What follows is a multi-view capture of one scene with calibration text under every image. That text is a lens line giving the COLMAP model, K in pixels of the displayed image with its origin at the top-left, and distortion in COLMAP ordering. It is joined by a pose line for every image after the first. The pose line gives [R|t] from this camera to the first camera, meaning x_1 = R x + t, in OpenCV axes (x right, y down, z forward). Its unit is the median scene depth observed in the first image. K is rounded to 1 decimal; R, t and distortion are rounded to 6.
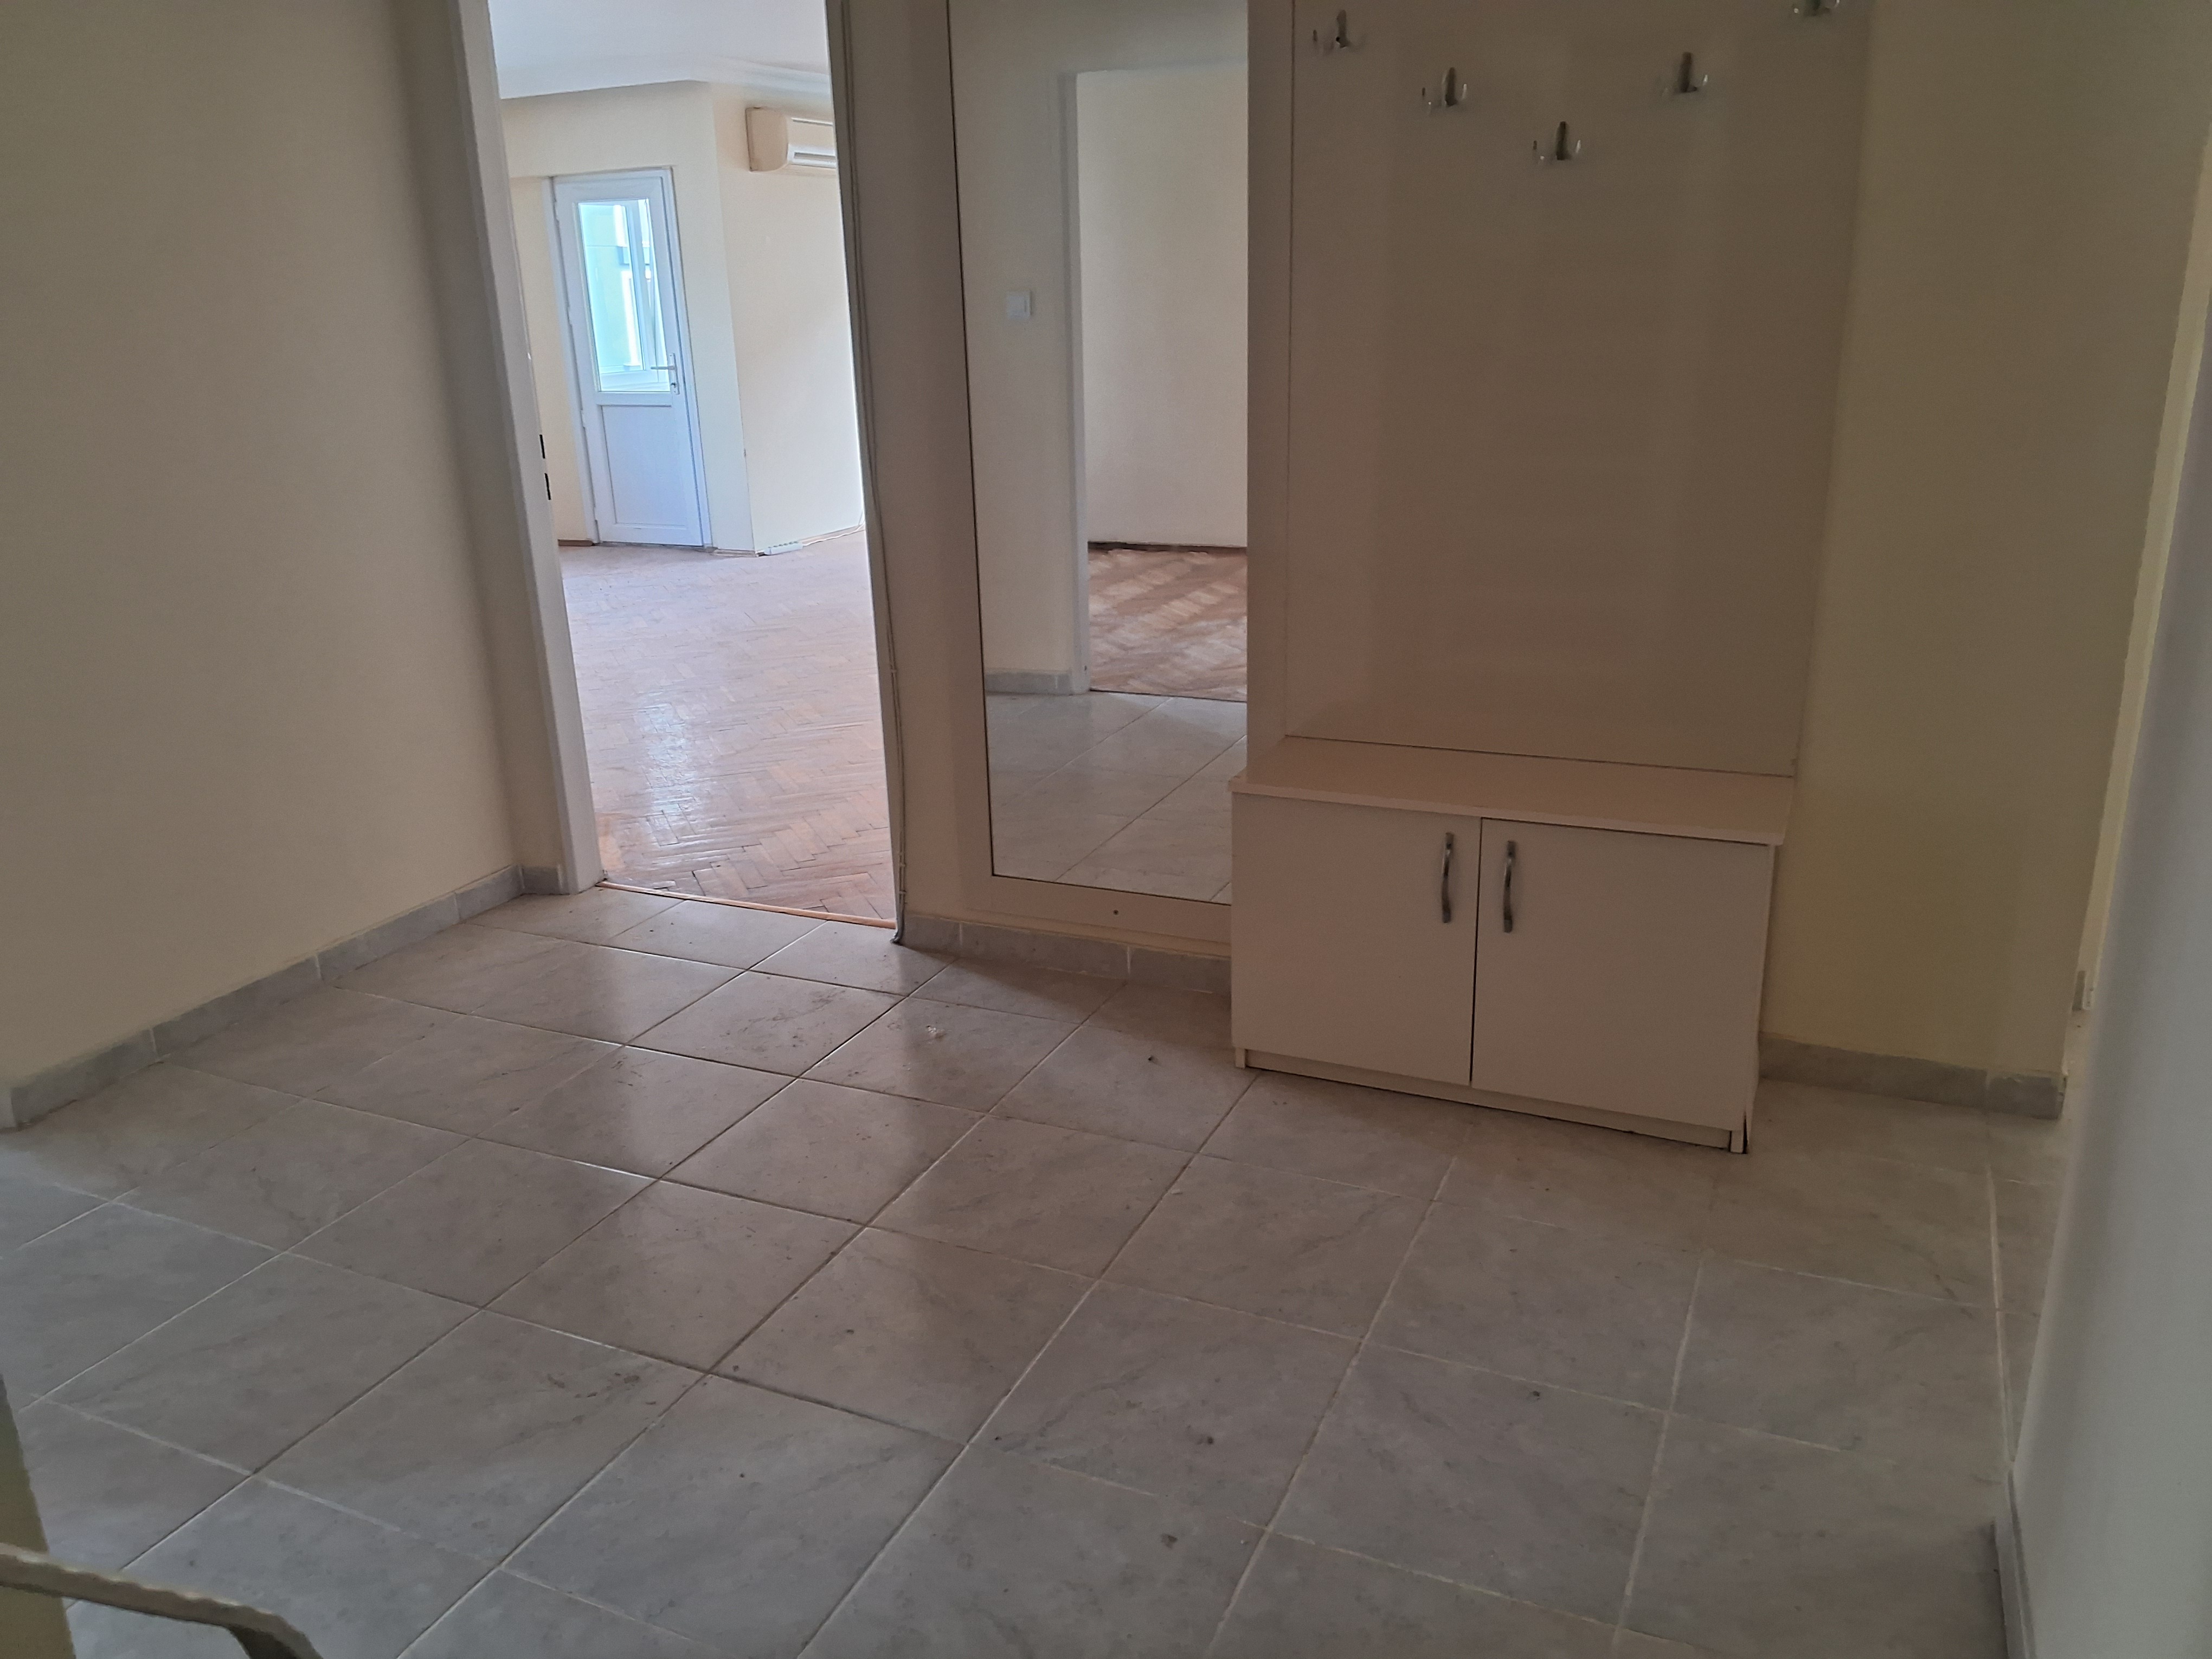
lens RADIAL K [[1723.6, 0, 1119.4], [0, 1723.6, 821.2], [0, 0, 1]] dist [0.076428, -0.153124]
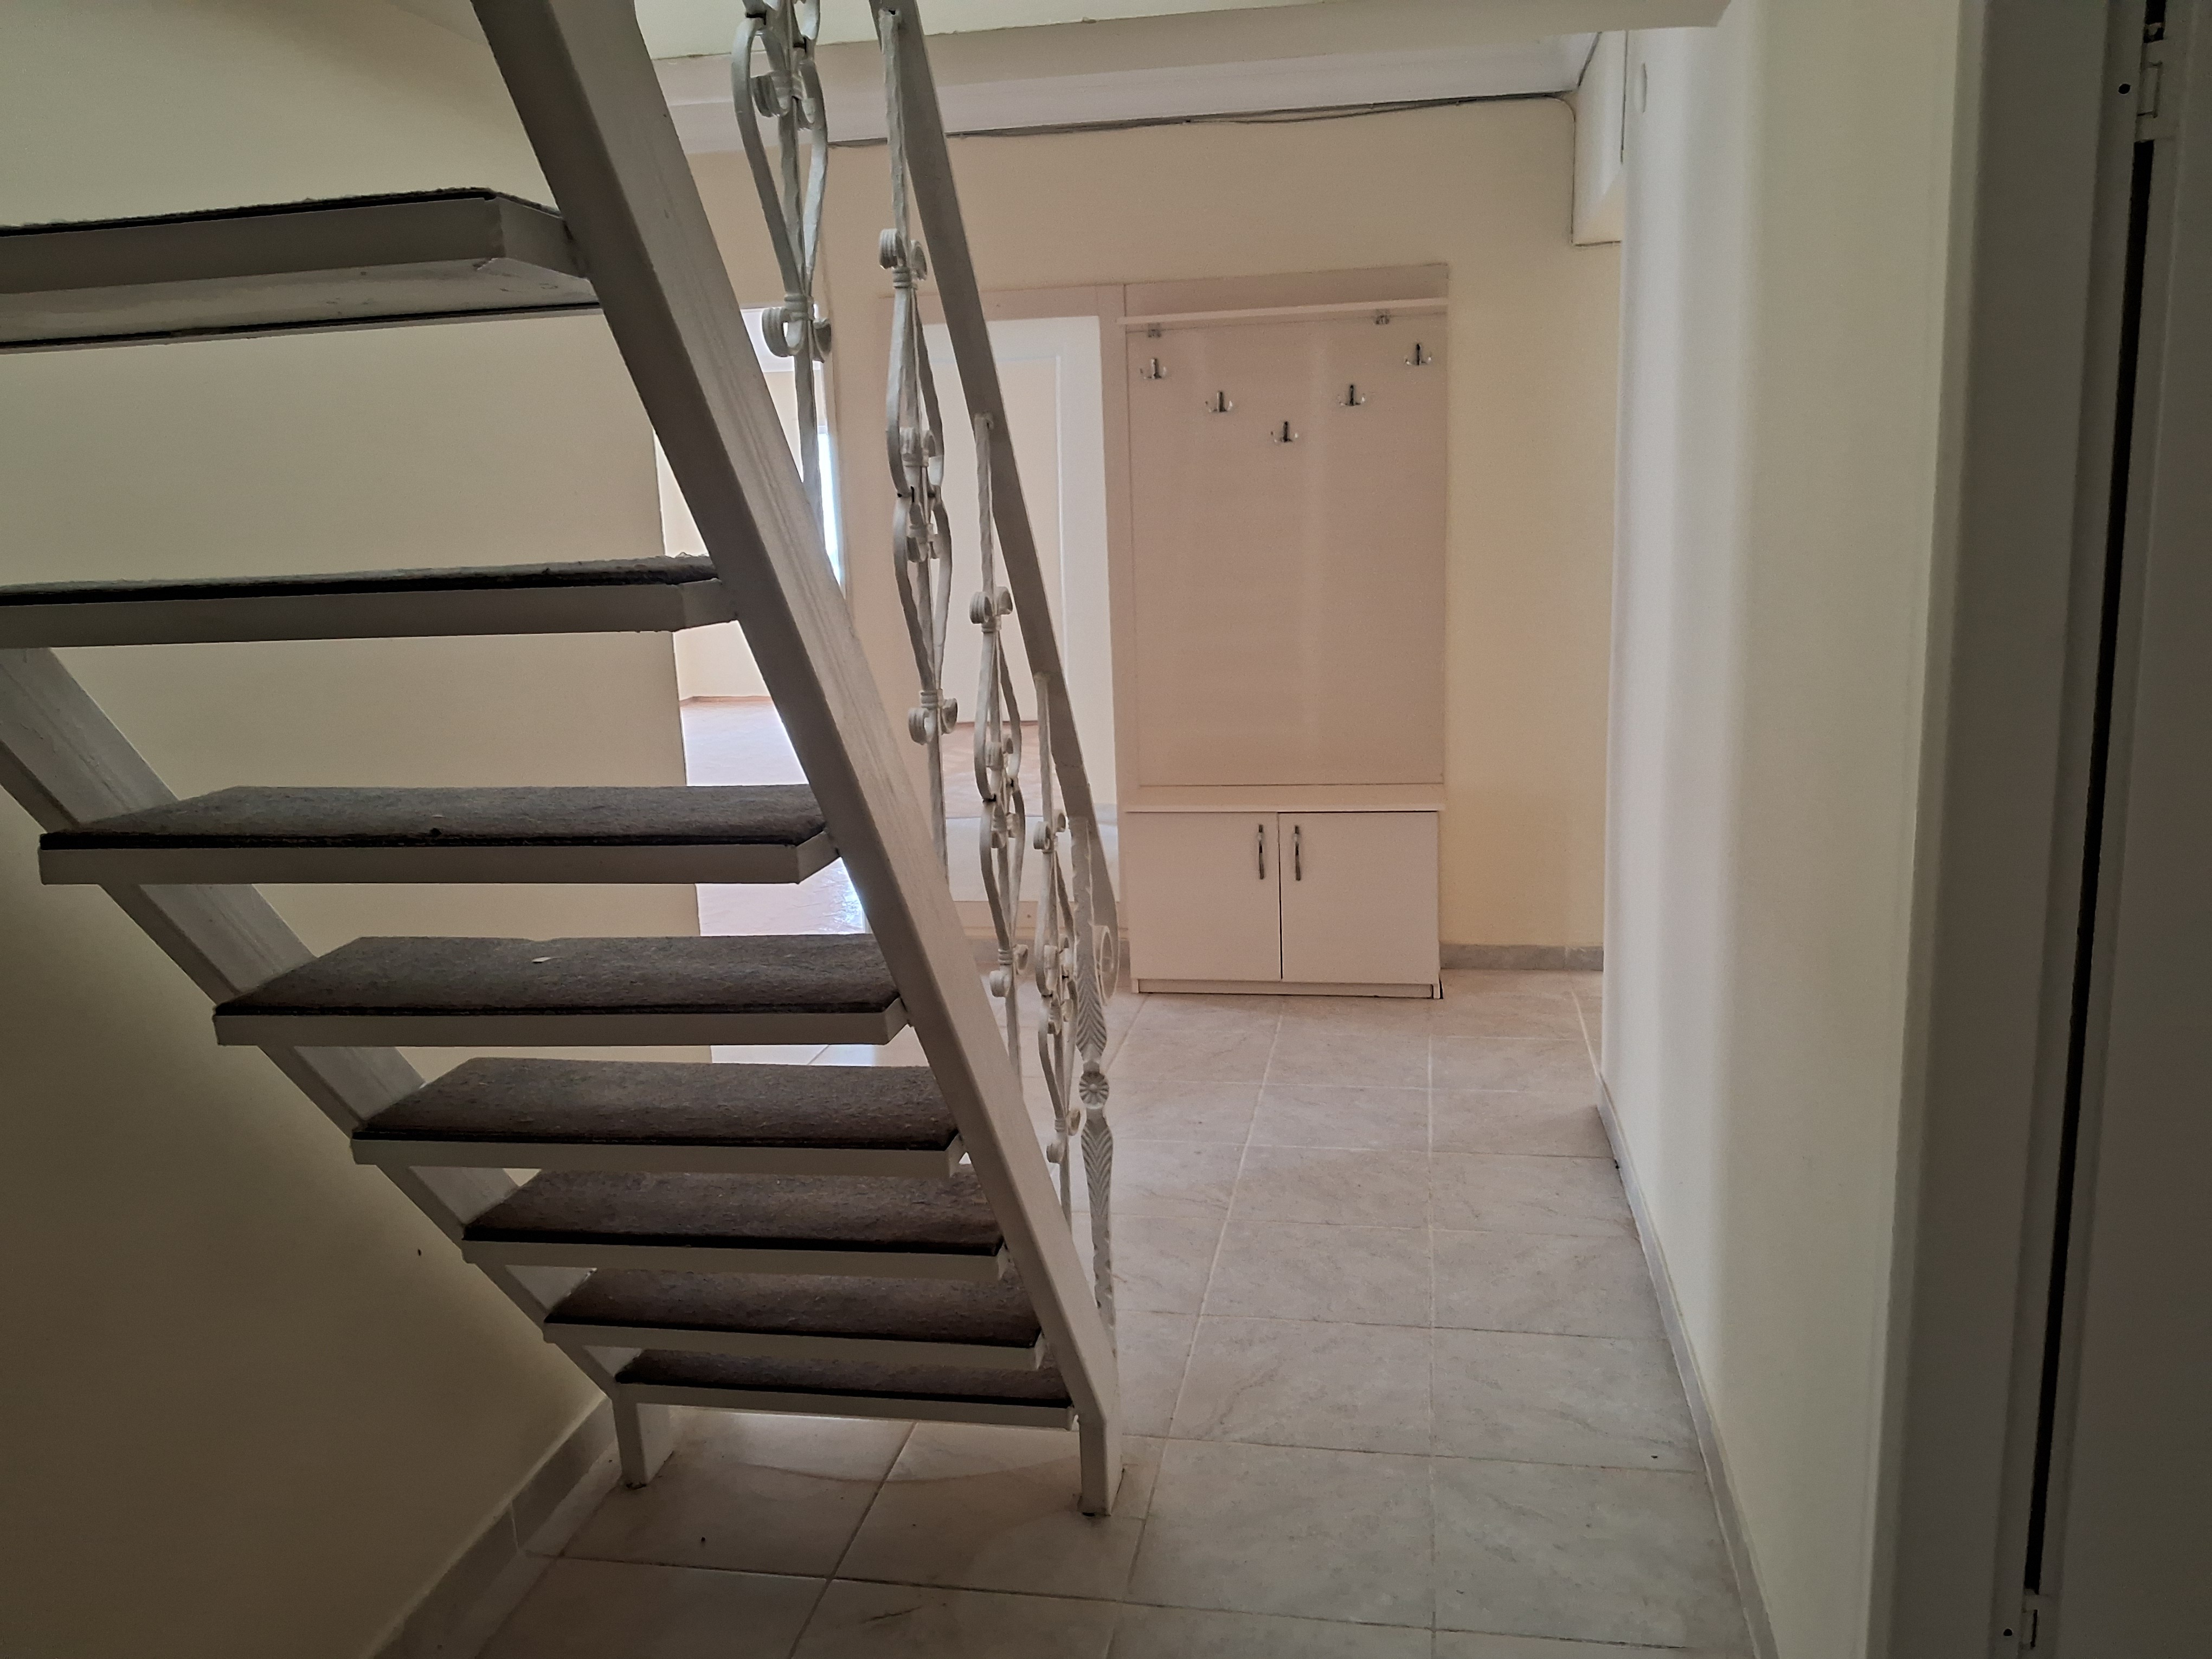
lens RADIAL K [[1723.6, 0, 1104.8], [0, 1723.6, 838.9], [0, 0, 1]] dist [0.076428, -0.153124]
pose [[0.973595, -0.060024, 0.220252, -0.329340], [0.085087, 0.990706, -0.106123, 0.186546], [-0.211835, 0.122061, 0.969653, -0.602717]]
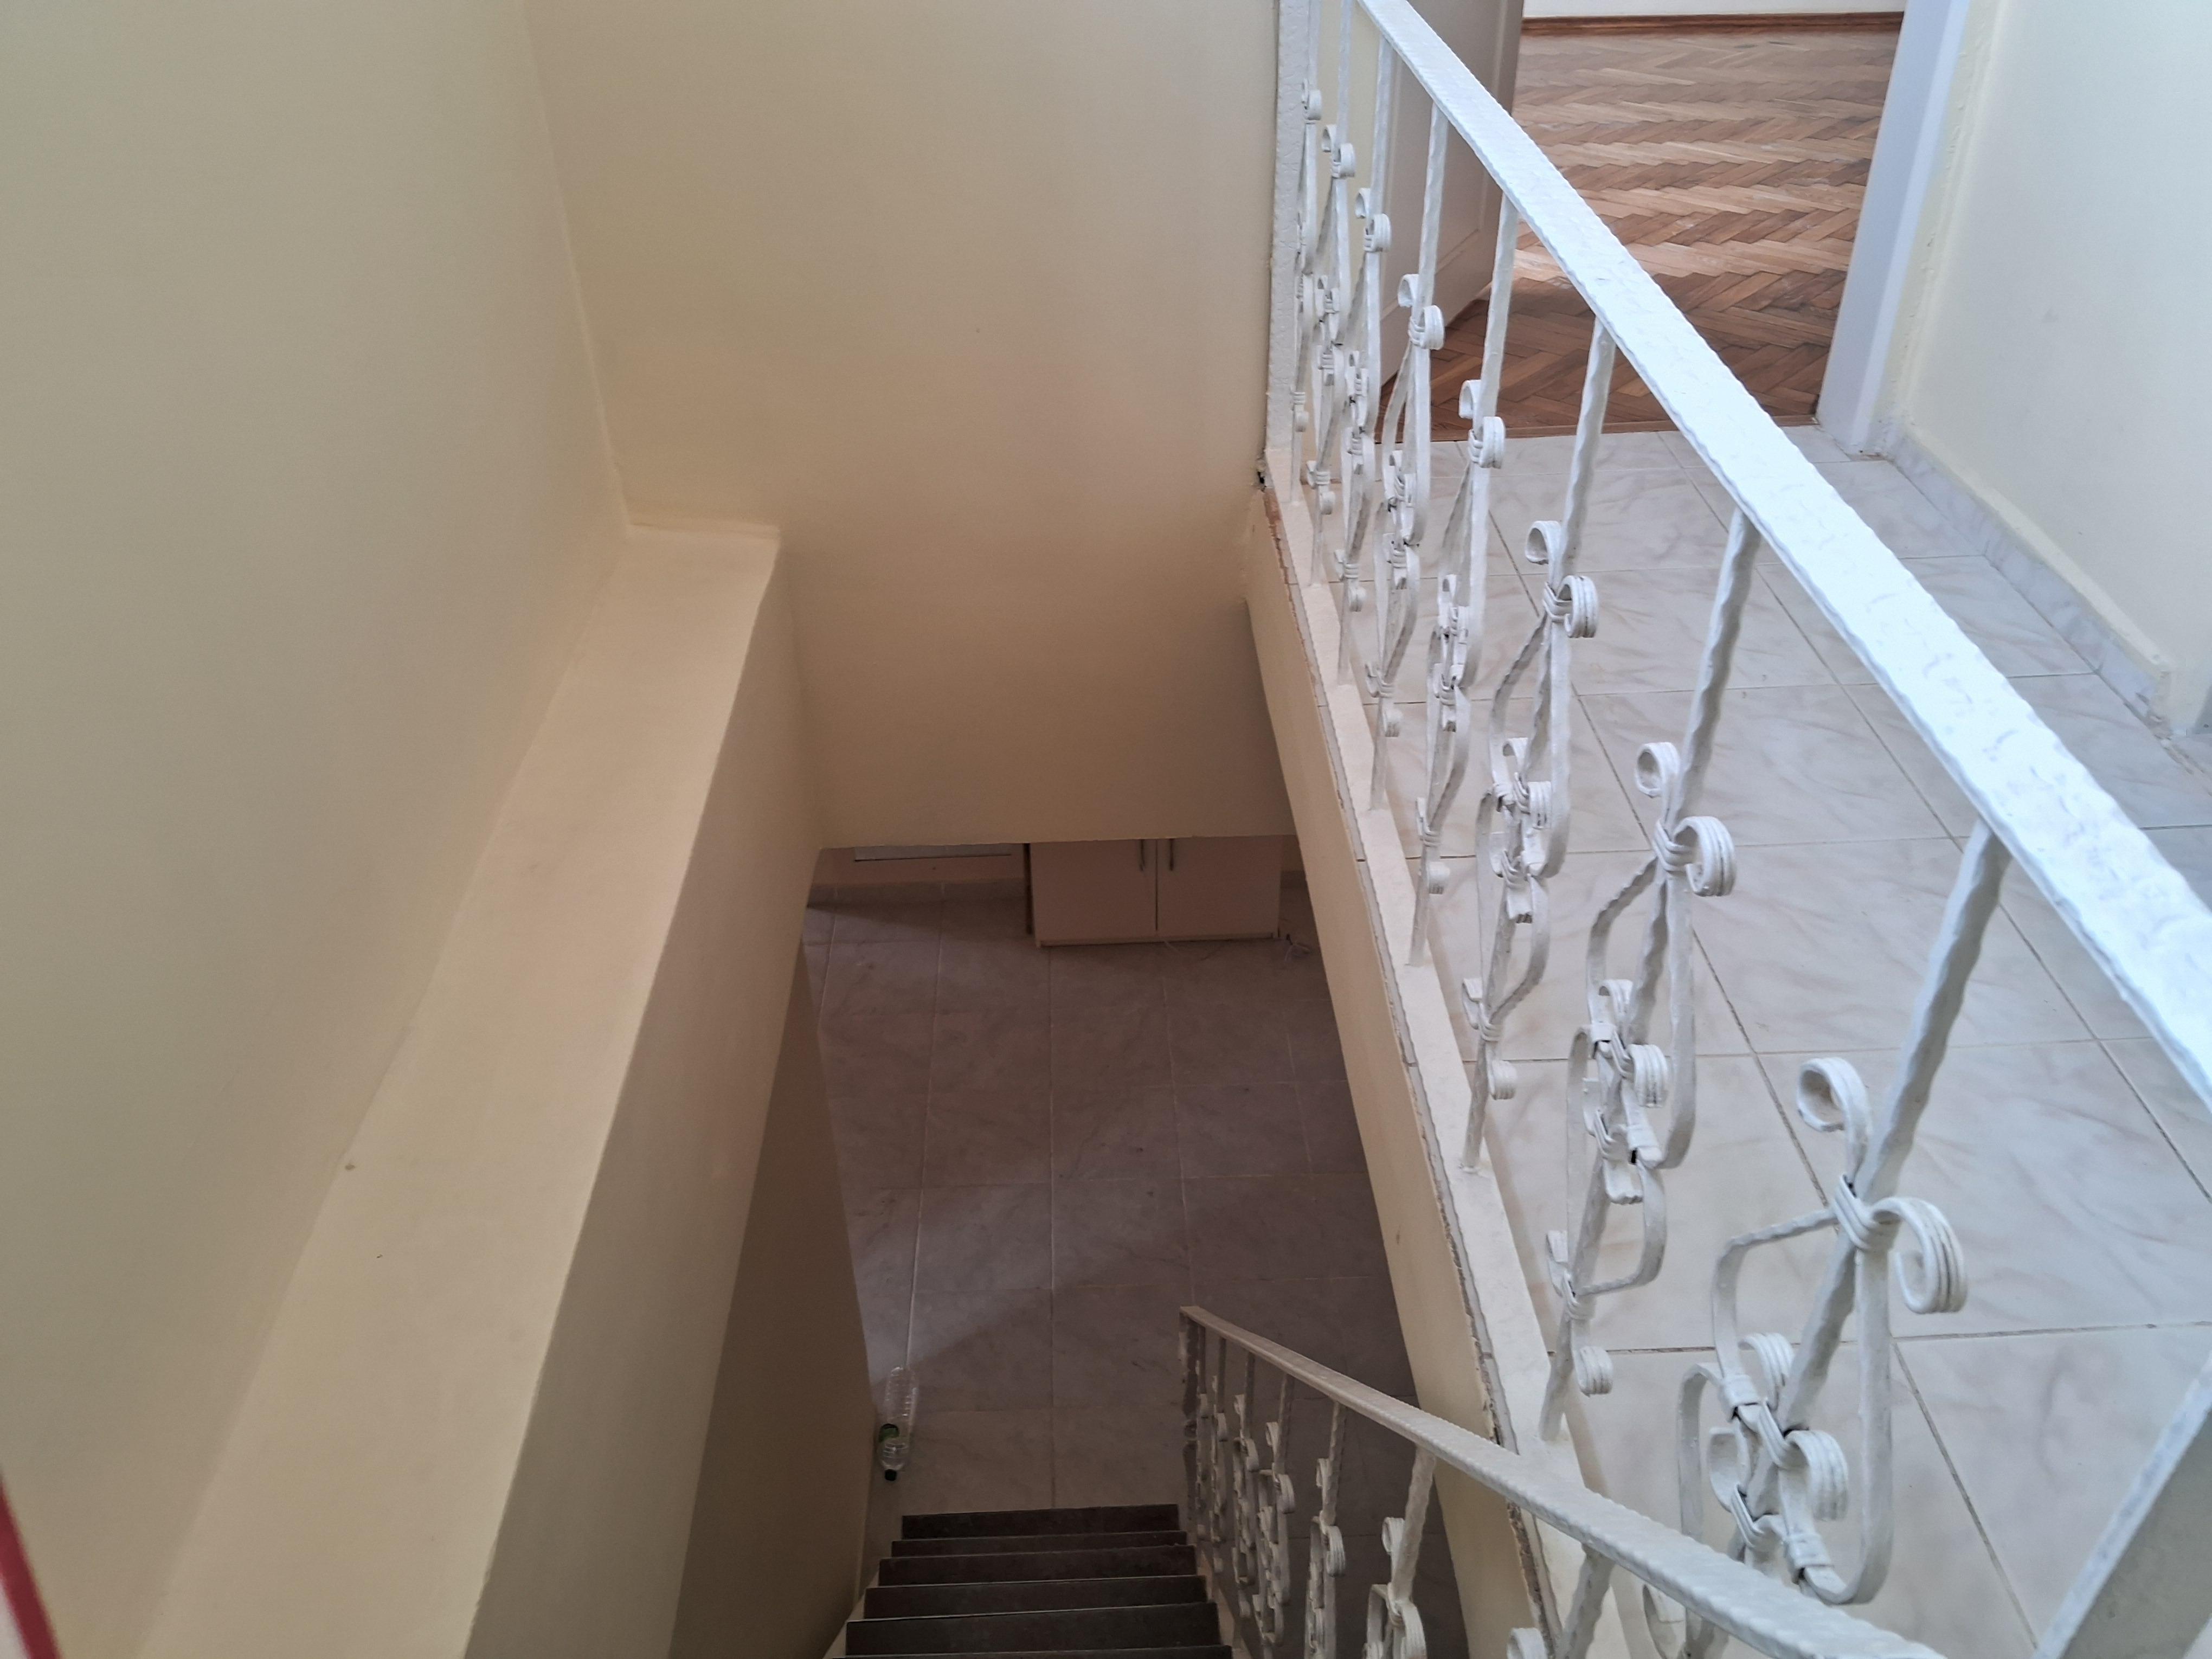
lens RADIAL K [[1723.6, 0, 1108.3], [0, 1723.6, 833.8], [0, 0, 1]] dist [0.076428, -0.153124]
pose [[0.902854, -0.242140, 0.355279, -0.581833], [0.125236, 0.938608, 0.321452, -0.666108], [-0.411304, -0.245730, 0.877750, -0.799233]]
